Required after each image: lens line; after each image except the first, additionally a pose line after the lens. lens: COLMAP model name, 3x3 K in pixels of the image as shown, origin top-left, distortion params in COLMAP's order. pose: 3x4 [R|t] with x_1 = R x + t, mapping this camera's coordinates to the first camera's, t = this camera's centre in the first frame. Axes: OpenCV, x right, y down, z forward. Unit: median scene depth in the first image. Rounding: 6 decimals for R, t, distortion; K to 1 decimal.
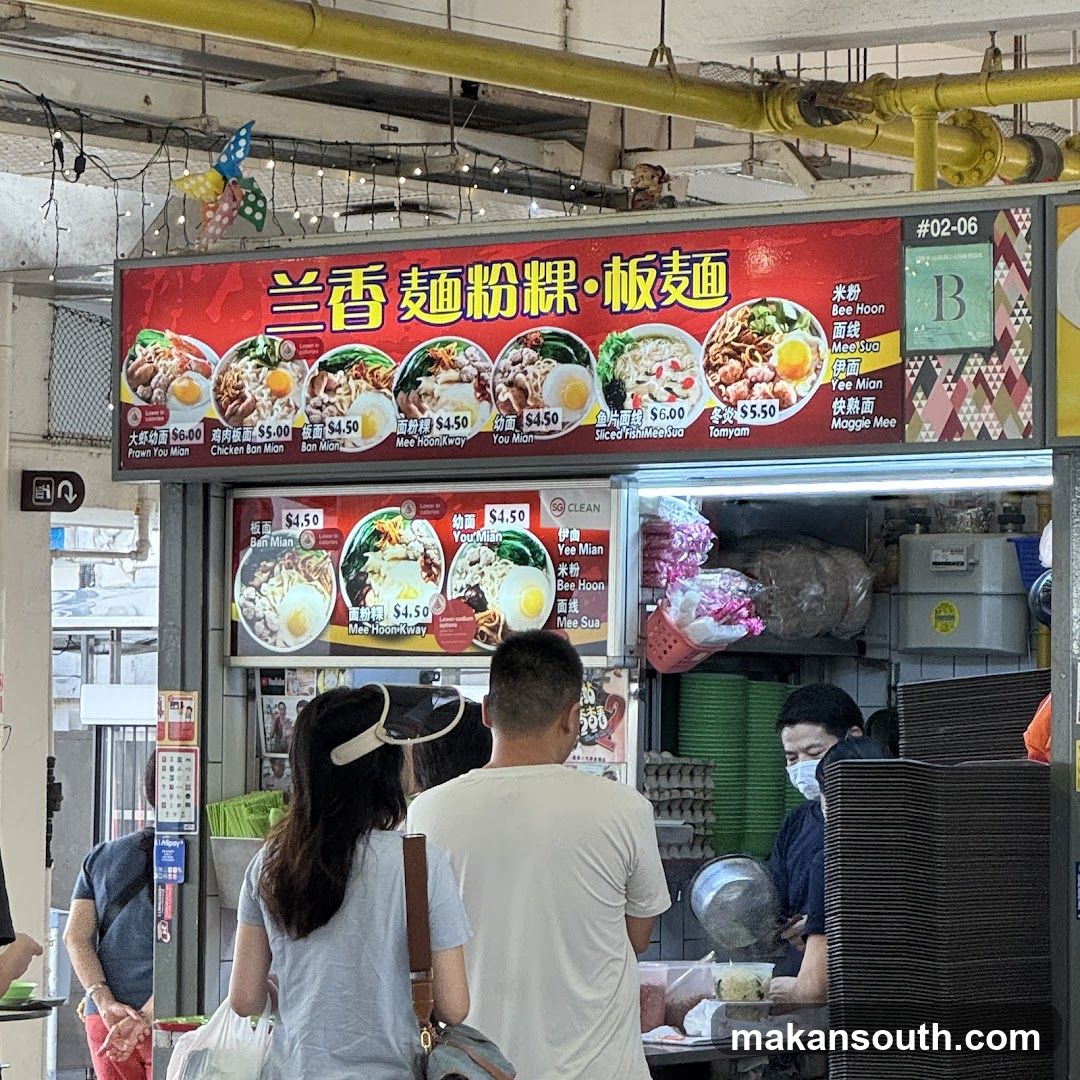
lens RADIAL K [[4936.4, 0, 591.4], [0, 4936.4, 541.6], [0, 0, 1]] dist [-1.278808, 70.494552]
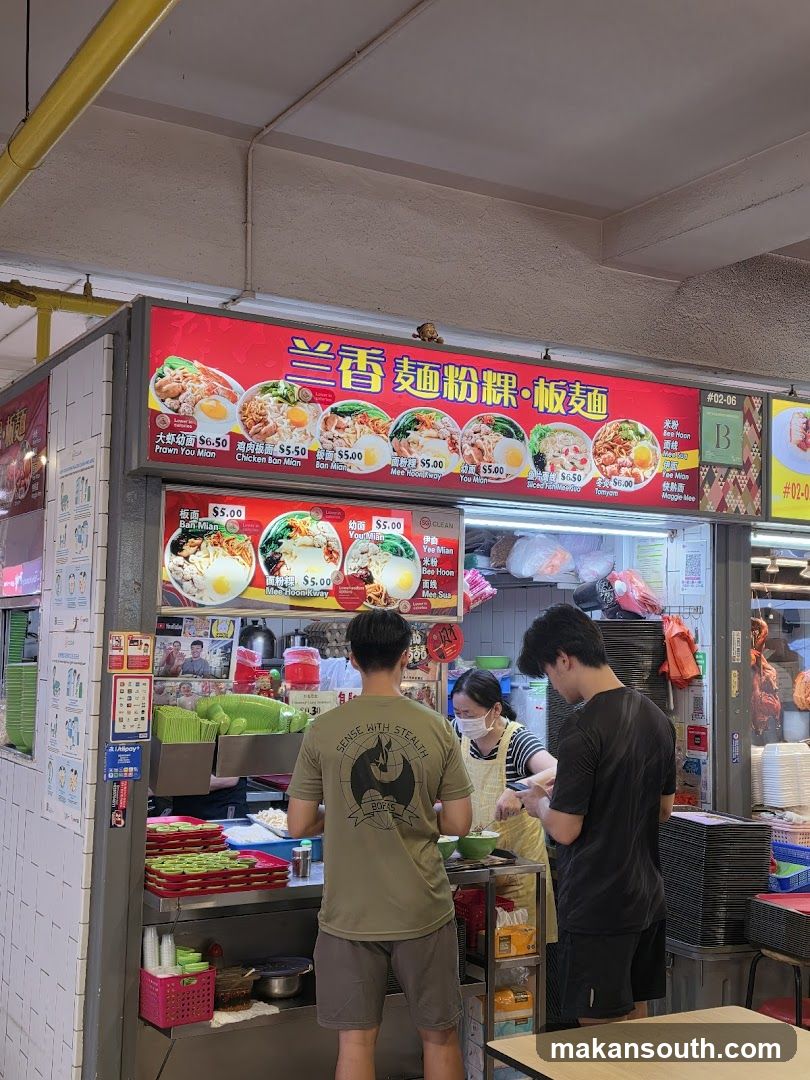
lens RADIAL K [[1301.8, 0, 427.3], [0, 1301.8, 540.3], [0, 0, 1]] dist [0.168948, -0.016029]
pose [[0.395691, 0.069832, 0.915725, -0.397179], [-0.056355, 0.997072, -0.051684, 0.020850], [-0.916653, -0.031155, 0.398468, 0.828967]]
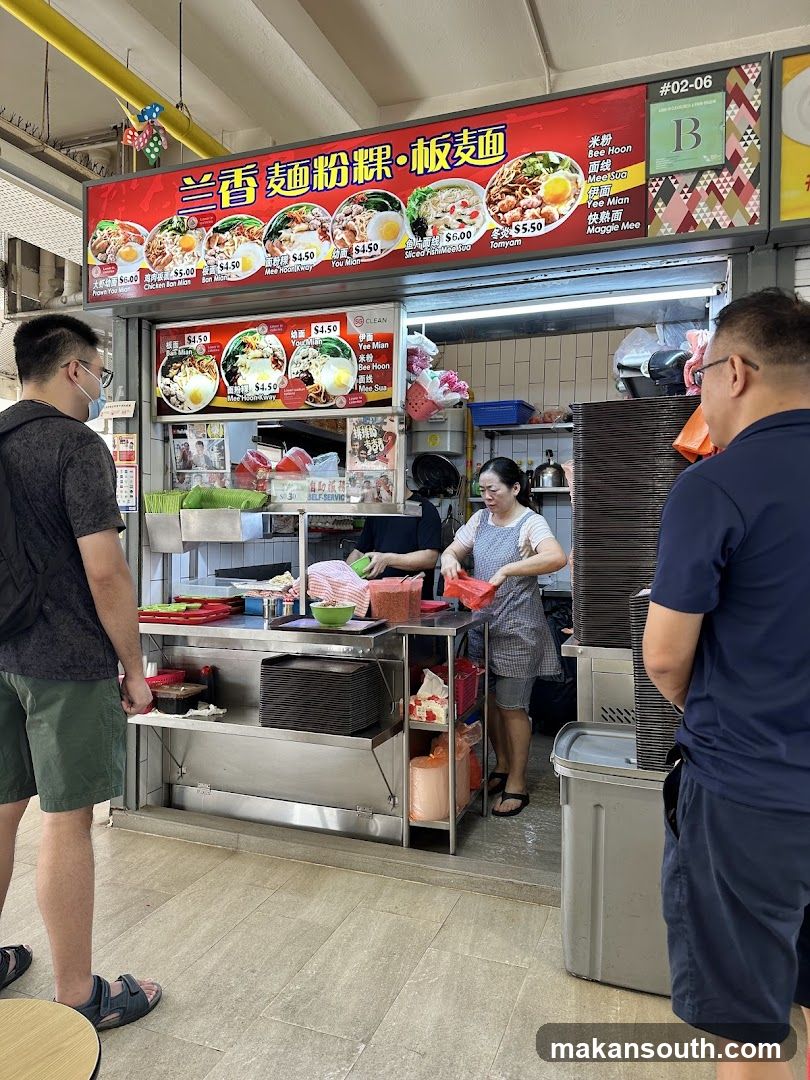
lens RADIAL K [[716.4, 0, 424.7], [0, 716.4, 541.1], [0, 0, 1]] dist [0.001982, -0.005337]
pose [[0.954631, -0.003644, 0.297768, -0.060366], [-0.015106, 0.998045, 0.060643, 0.054788], [-0.297407, -0.062390, 0.952710, 0.747115]]
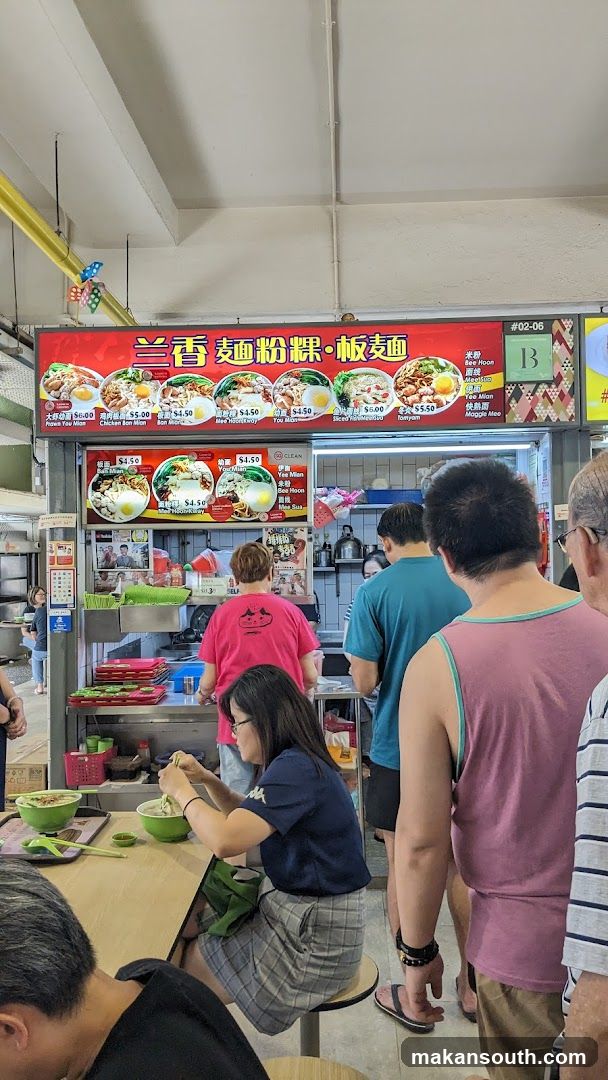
lens RADIAL K [[850.9, 0, 308.8], [0, 850.9, 539.3], [0, 0, 1]] dist [0.078233, -0.004601]
pose [[0.828471, -0.010156, 0.559940, -0.211794], [-0.001577, 0.999789, 0.020467, 0.023090], [-0.560030, -0.017839, 0.828280, 0.671929]]
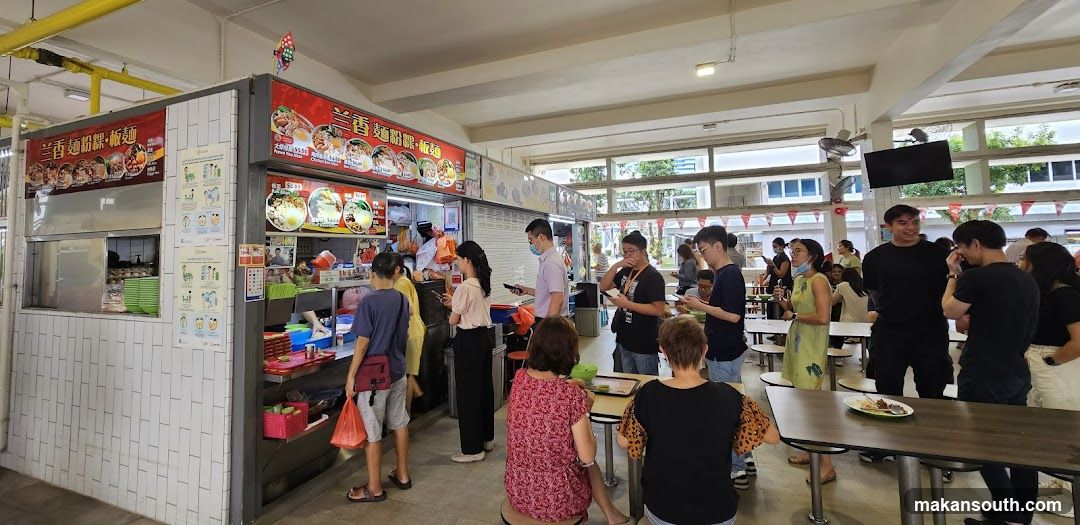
lens RADIAL K [[441.4, 0, 534.3], [0, 441.4, 221.5], [0, 0, 1]] dist [-0.000196, 0.000372]
pose [[-0.241217, 0.058027, 0.968735, -0.361926], [-0.019723, 0.997712, -0.064674, 0.032153], [-0.970271, -0.034707, -0.239520, 0.961137]]
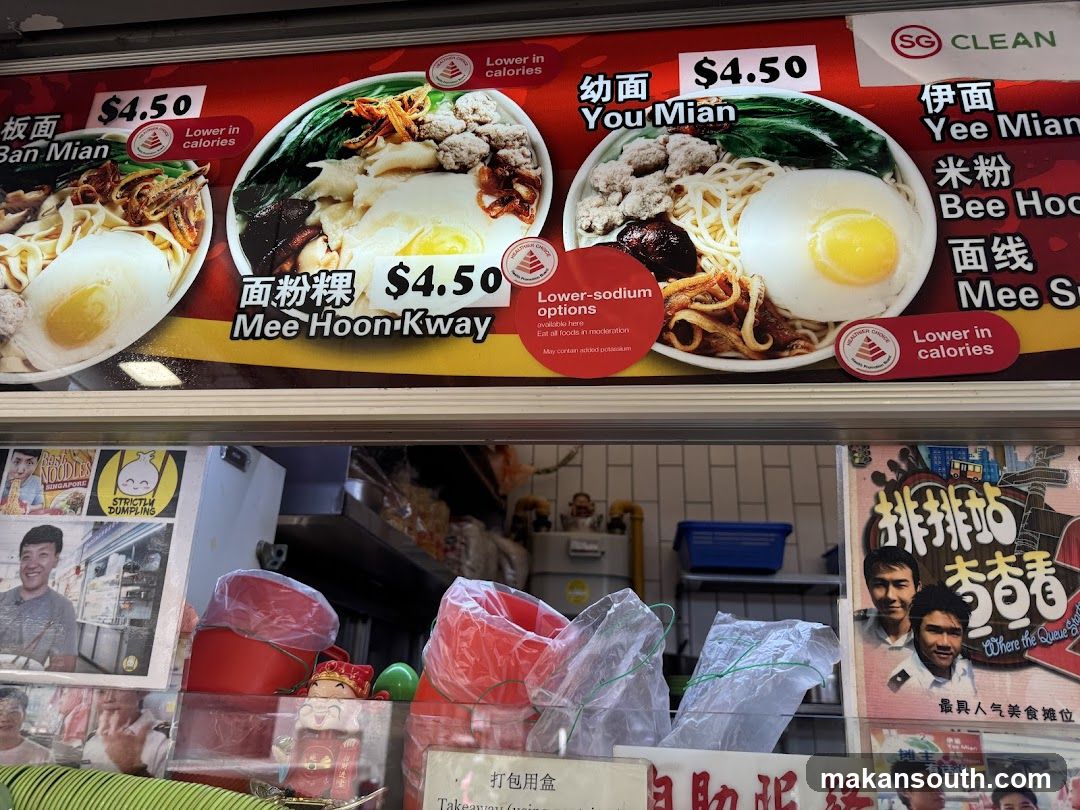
lens RADIAL K [[760.5, 0, 536.7], [0, 760.5, 388.0], [0, 0, 1]] dist [0.084476, -0.132463]
pose [[0.868739, 0.200864, 0.452709, -0.056740], [-0.047275, 0.943524, -0.327914, 0.042122], [-0.493008, 0.263470, 0.829172, 0.970413]]
